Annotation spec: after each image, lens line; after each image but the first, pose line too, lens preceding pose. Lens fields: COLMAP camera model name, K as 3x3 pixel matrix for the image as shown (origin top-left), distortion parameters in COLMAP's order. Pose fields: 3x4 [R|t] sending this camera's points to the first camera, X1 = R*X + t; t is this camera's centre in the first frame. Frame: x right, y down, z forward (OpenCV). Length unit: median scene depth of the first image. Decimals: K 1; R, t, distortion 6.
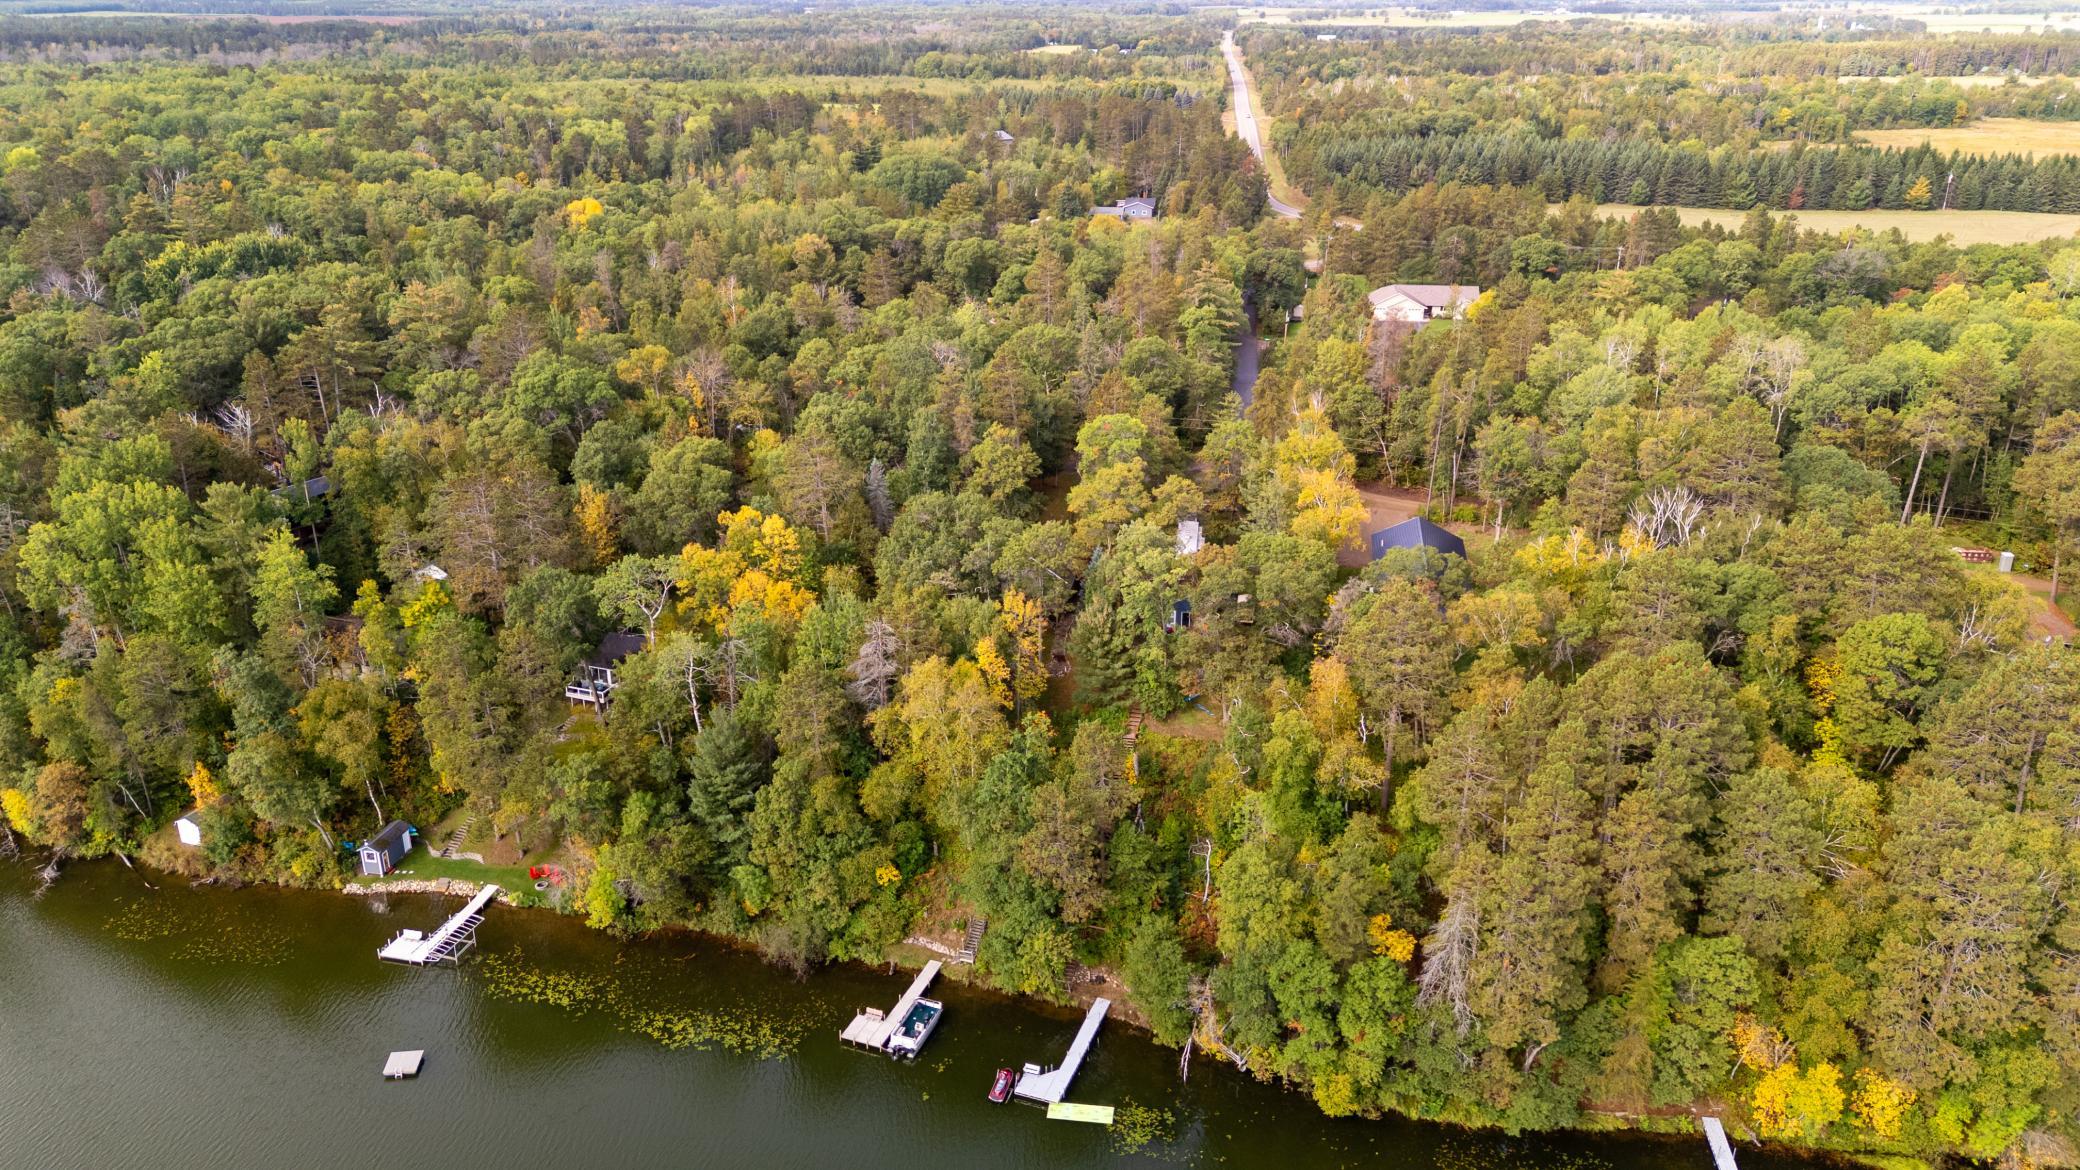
lens RADIAL K [[1525.2, 0, 1040.0], [0, 1525.2, 585.0], [0, 0, 1]] dist [0.096449, -0.103905]
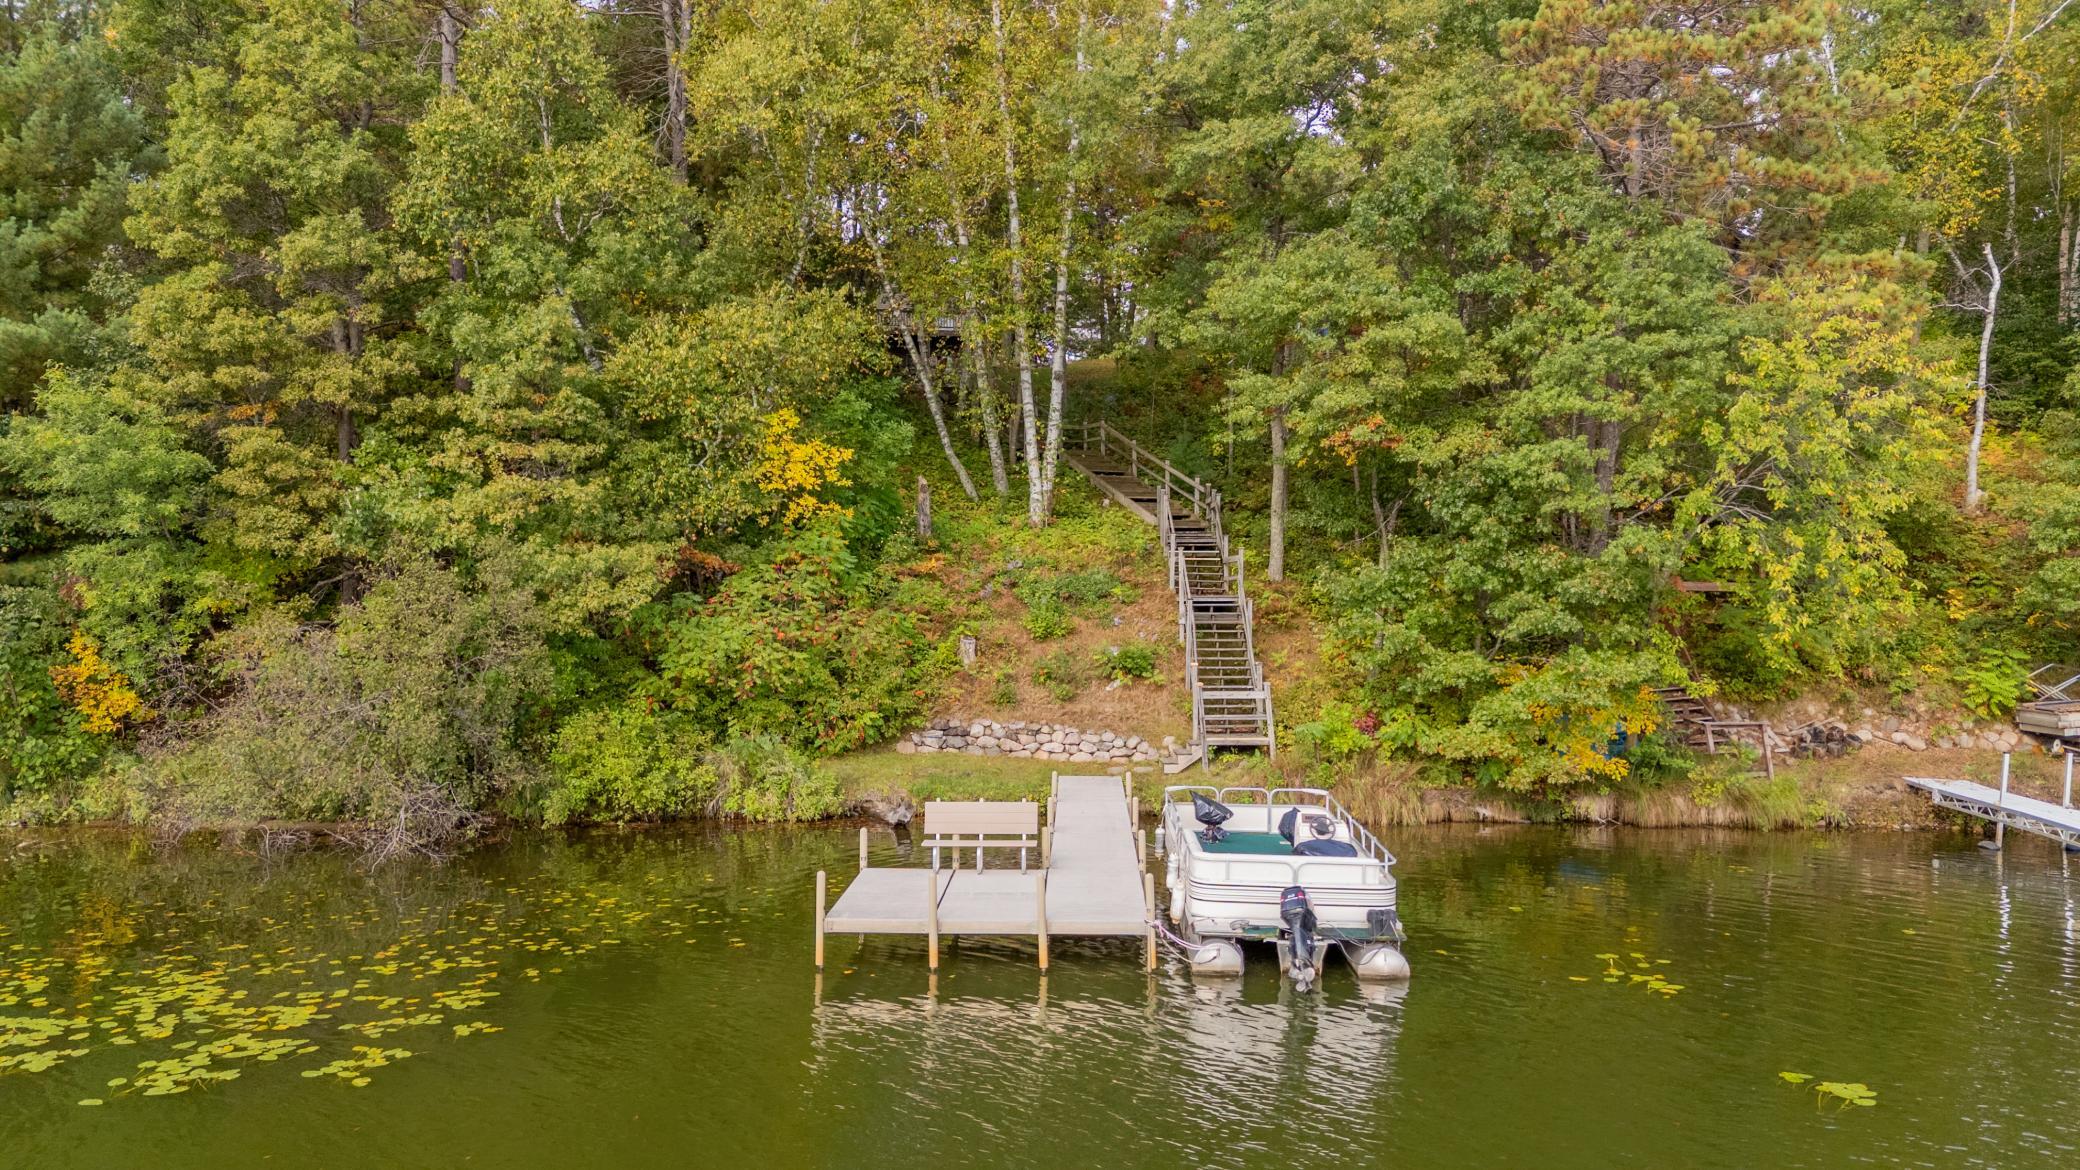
lens RADIAL K [[1525.2, 0, 1040.0], [0, 1525.2, 585.0], [0, 0, 1]] dist [0.096449, -0.103905]
pose [[0.940692, 0.003118, 0.339247, -0.142105], [0.122146, 0.929786, -0.347243, 0.284873], [-0.316510, 0.368086, 0.874262, 0.782344]]
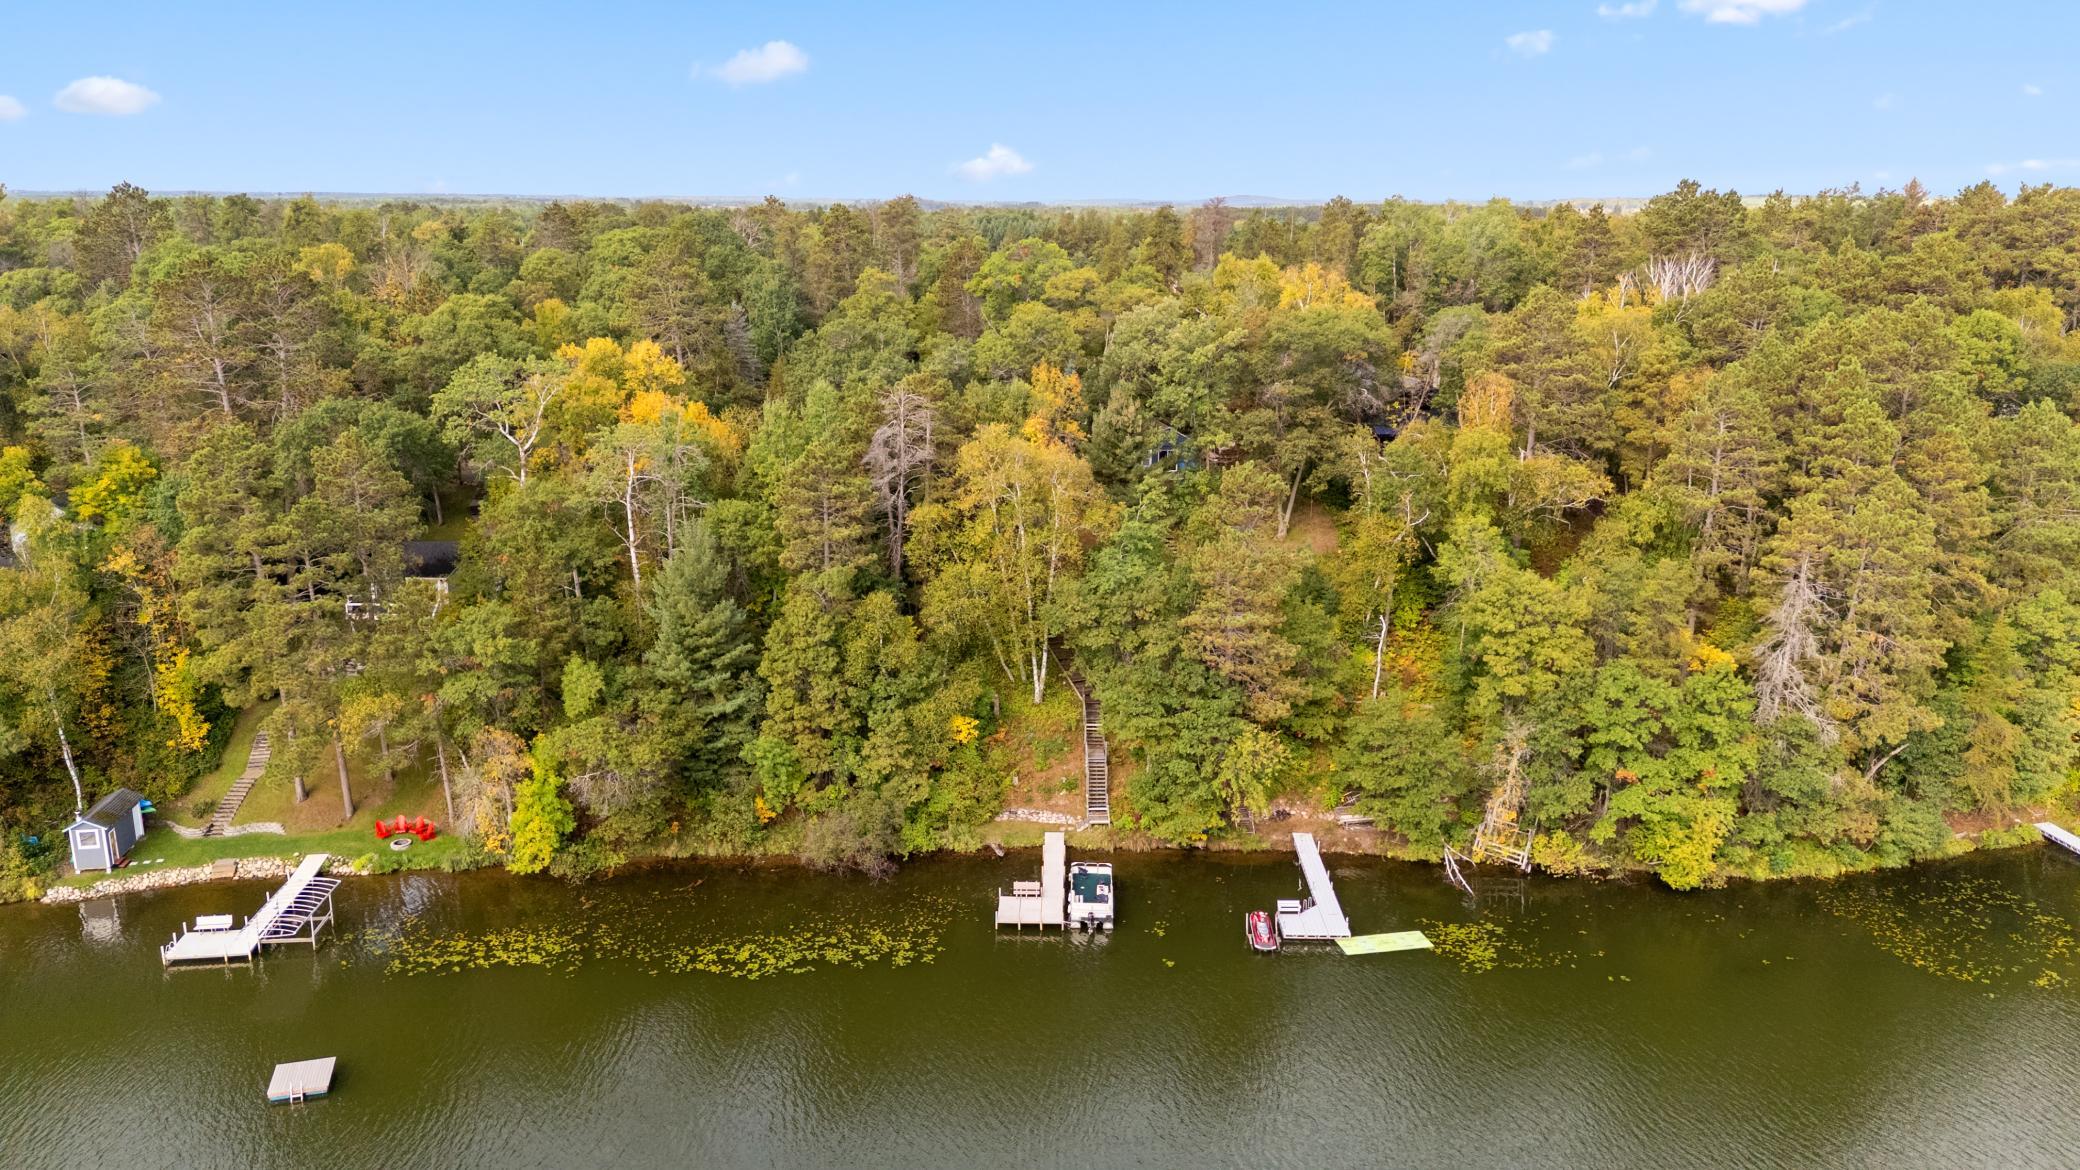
lens RADIAL K [[1525.2, 0, 1040.0], [0, 1525.2, 585.0], [0, 0, 1]] dist [0.096449, -0.103905]
pose [[0.938737, -0.083062, 0.334474, -0.294119], [0.124815, 0.986576, -0.105304, 0.199420], [-0.321237, 0.140600, 0.936503, 0.308013]]
